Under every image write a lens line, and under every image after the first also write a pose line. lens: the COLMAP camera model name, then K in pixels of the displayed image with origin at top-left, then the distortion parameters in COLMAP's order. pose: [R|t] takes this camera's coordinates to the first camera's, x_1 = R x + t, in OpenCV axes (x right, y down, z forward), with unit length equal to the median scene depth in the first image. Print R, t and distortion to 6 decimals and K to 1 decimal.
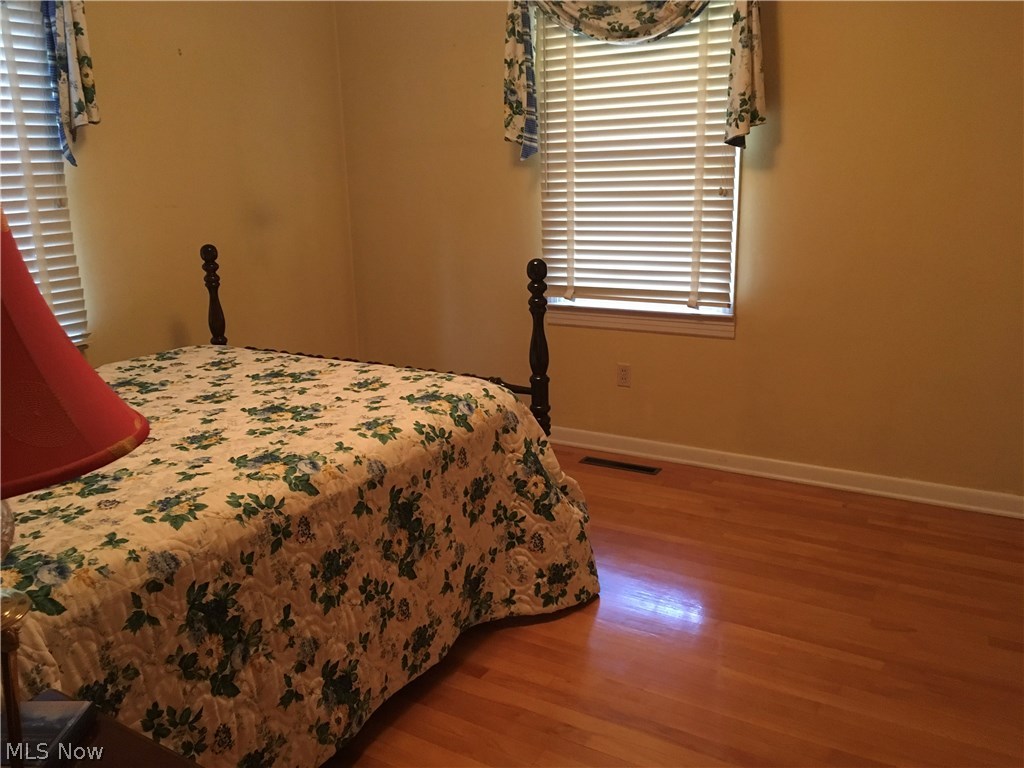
lens RADIAL K [[878.0, 0, 507.2], [0, 878.0, 382.2], [0, 0, 1]] dist [0.066090, -0.067858]
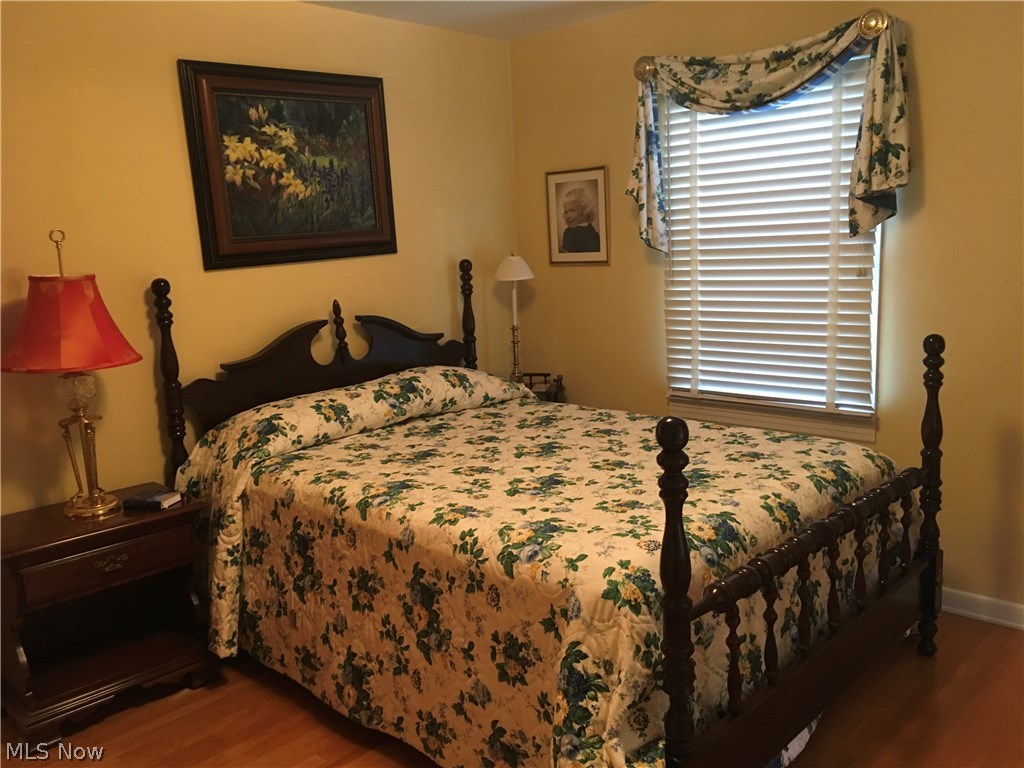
lens RADIAL K [[878.0, 0, 506.9], [0, 878.0, 386.5], [0, 0, 1]] dist [0.066090, -0.067858]
pose [[-0.240735, 0.188530, -0.952104, 0.772479], [-0.184189, 0.954254, 0.235527, -0.335262], [0.952954, 0.232067, -0.194997, 1.185577]]
